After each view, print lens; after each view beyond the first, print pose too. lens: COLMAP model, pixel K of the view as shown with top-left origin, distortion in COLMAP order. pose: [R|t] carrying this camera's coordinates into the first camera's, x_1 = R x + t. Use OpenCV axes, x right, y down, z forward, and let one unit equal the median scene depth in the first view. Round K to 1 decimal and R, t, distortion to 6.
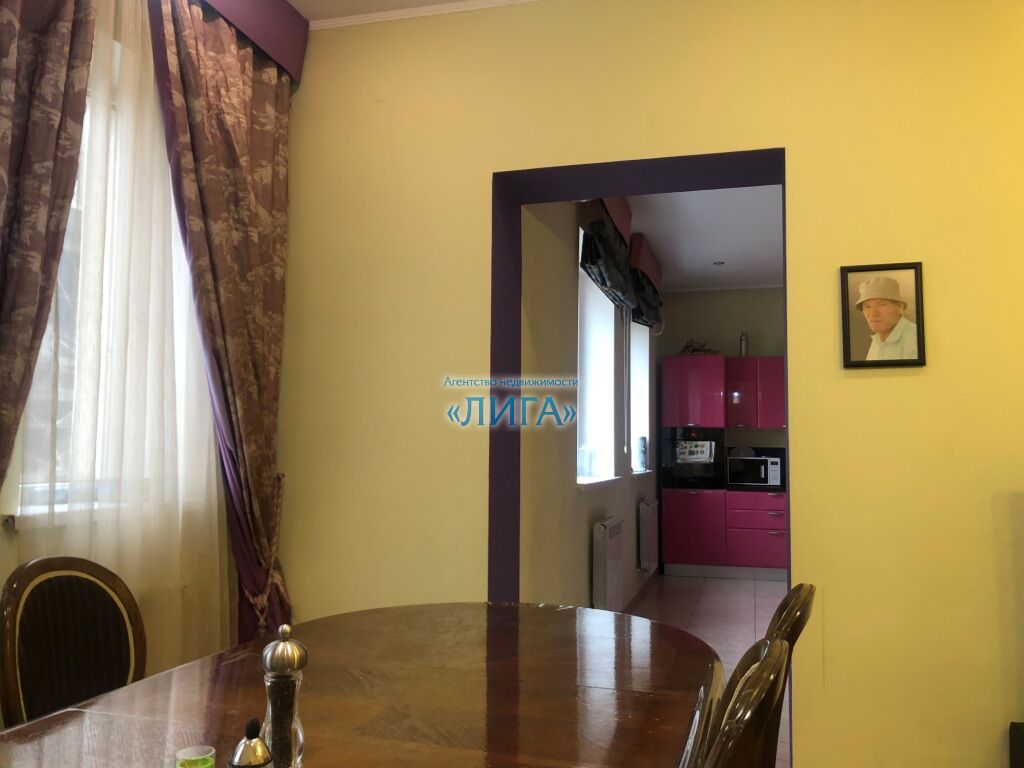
lens RADIAL K [[844.6, 0, 510.5], [0, 844.6, 385.7], [0, 0, 1]] dist [0.062388, -0.080633]
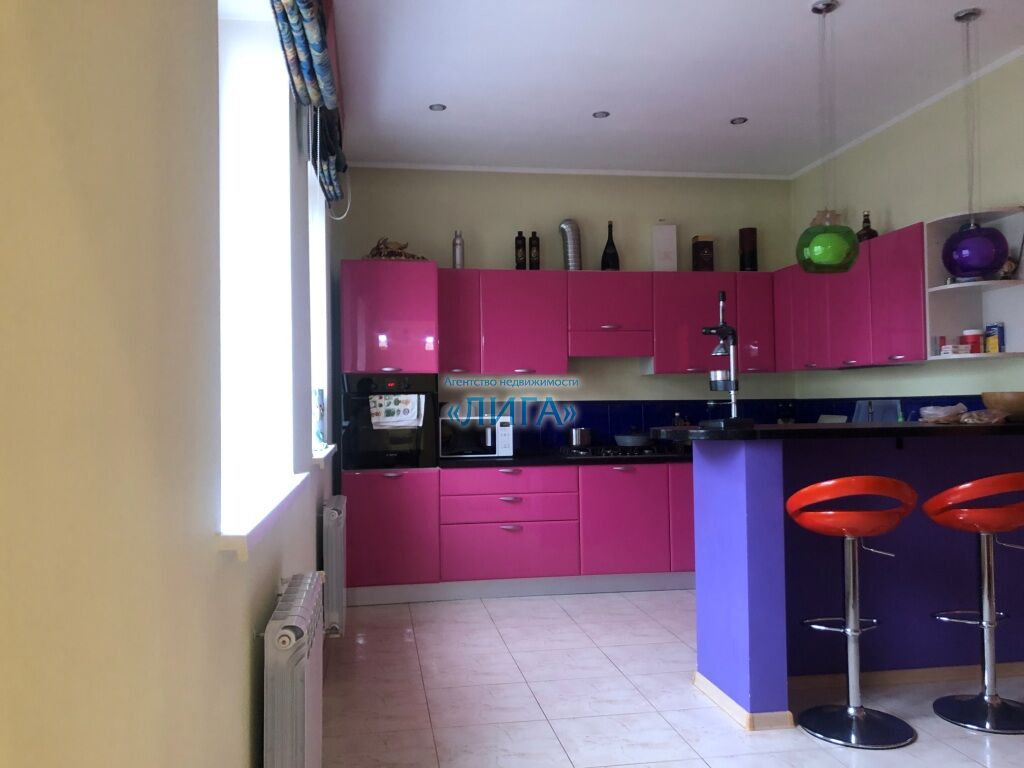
lens RADIAL K [[844.6, 0, 518.4], [0, 844.6, 386.6], [0, 0, 1]] dist [0.062388, -0.080633]
pose [[0.900633, -0.015461, 0.434305, 0.023727], [-0.008408, 0.998560, 0.052984, 0.024544], [-0.434498, -0.051370, 0.899206, 0.382722]]
